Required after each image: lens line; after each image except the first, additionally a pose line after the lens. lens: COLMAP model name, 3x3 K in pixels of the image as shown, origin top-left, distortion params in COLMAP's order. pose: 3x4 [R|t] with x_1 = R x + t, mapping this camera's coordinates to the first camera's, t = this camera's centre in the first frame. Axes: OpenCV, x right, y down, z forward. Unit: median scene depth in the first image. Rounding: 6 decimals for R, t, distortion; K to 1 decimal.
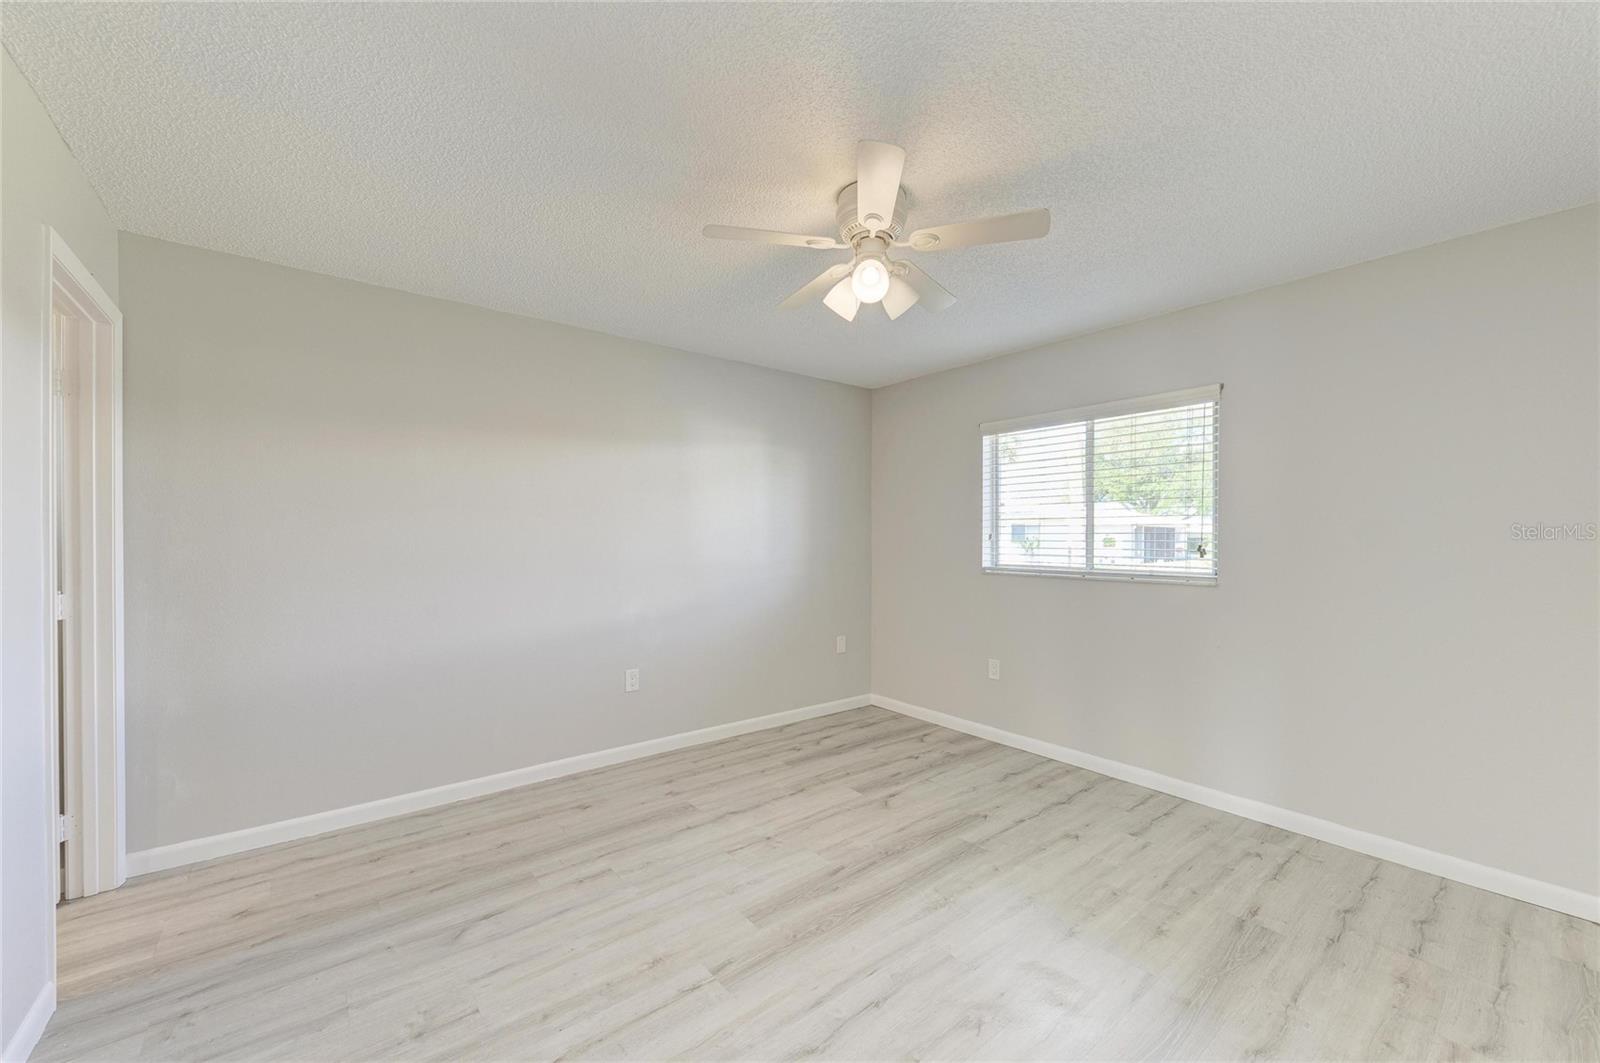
lens RADIAL K [[628.3, 0, 818.8], [0, 628.3, 539.2], [0, 0, 1]] dist [-0.001118, -0.000388]
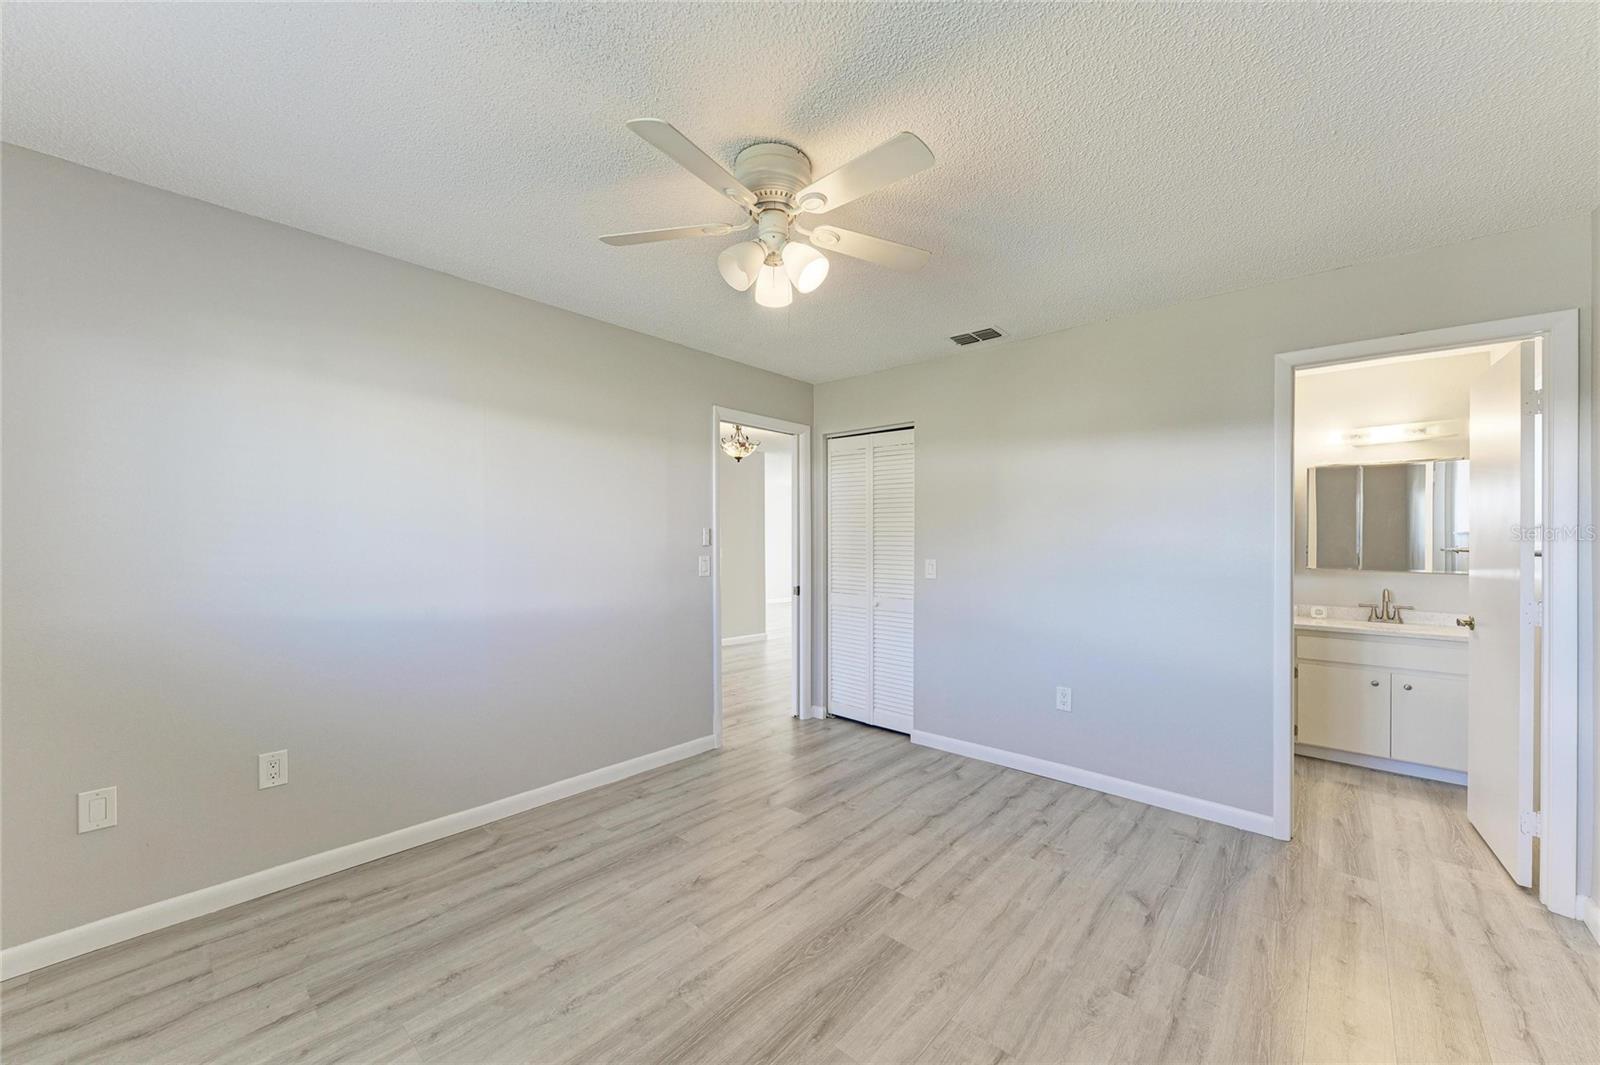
lens RADIAL K [[596.4, 0, 805.4], [0, 596.4, 544.4], [0, 0, 1]] dist [0.010167, -0.006208]
pose [[-0.990348, -0.007256, -0.138415, 0.141166], [-0.008743, 0.999910, 0.010139, -0.007340], [0.138329, 0.011251, -0.990322, 1.641985]]
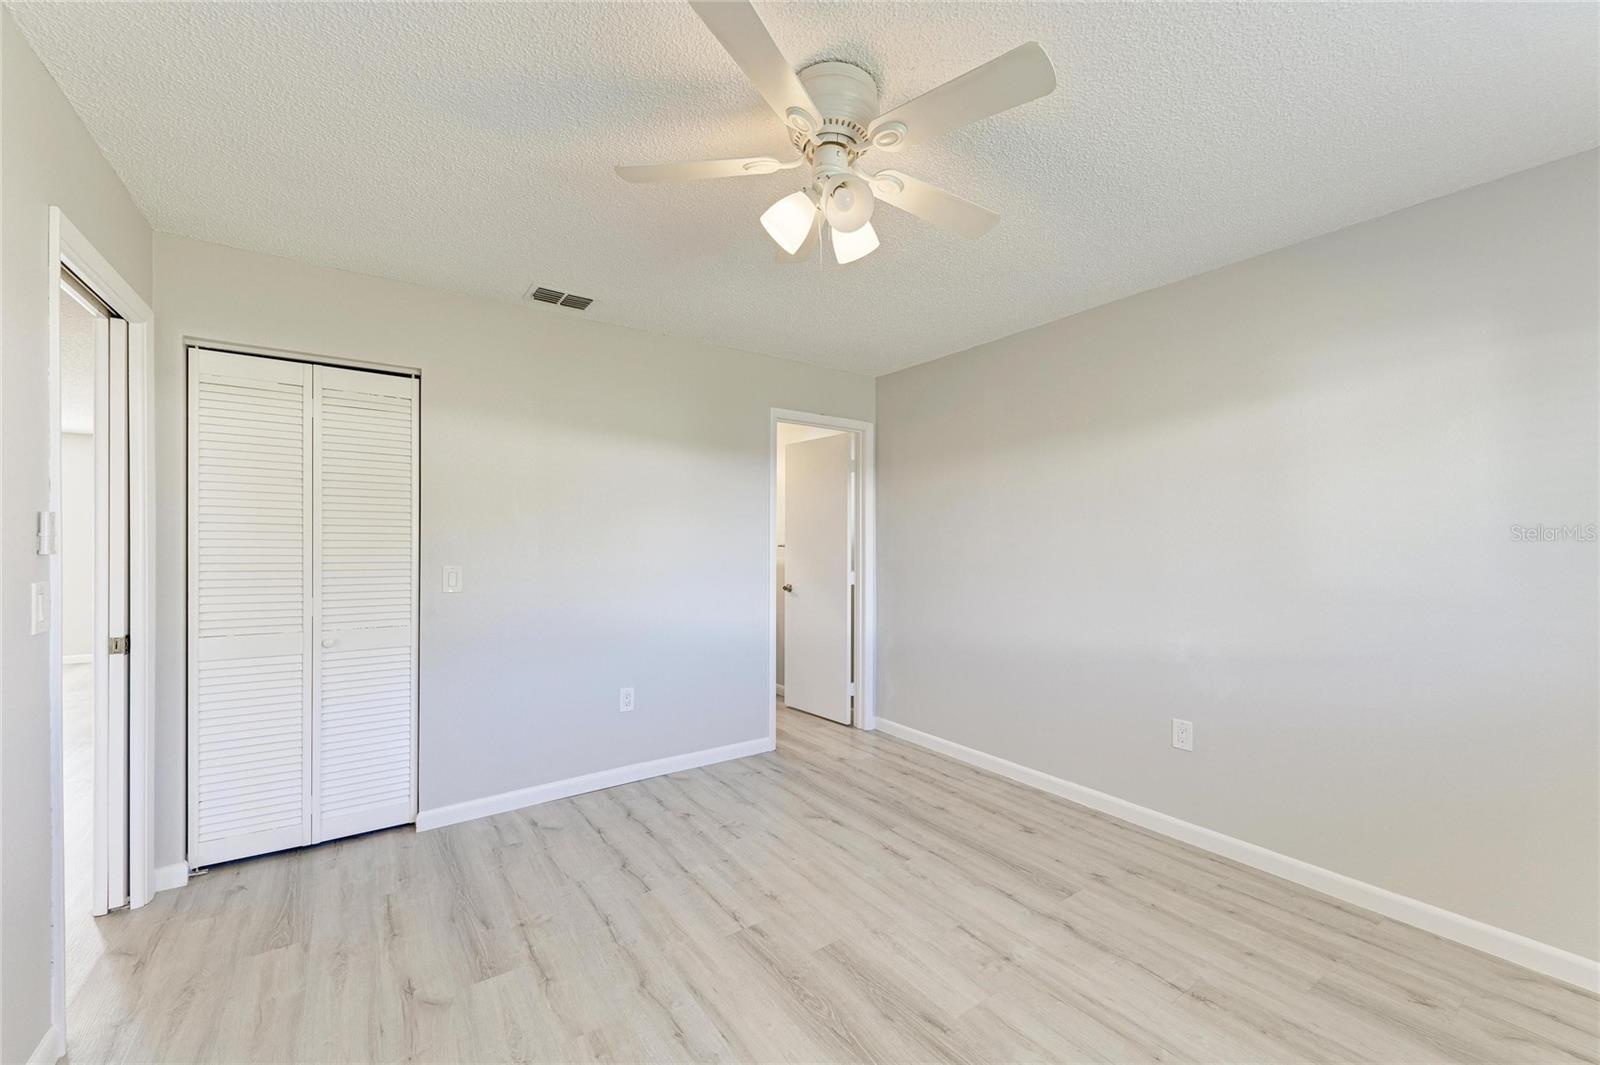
lens RADIAL K [[633.3, 0, 799.9], [0, 633.3, 543.8], [0, 0, 1]] dist [0.009505, -0.005469]
pose [[-0.088348, 0.001799, -0.996088, 0.744803], [-0.005885, 0.999980, 0.002328, -0.004750], [0.996072, 0.006068, -0.088336, 0.910329]]
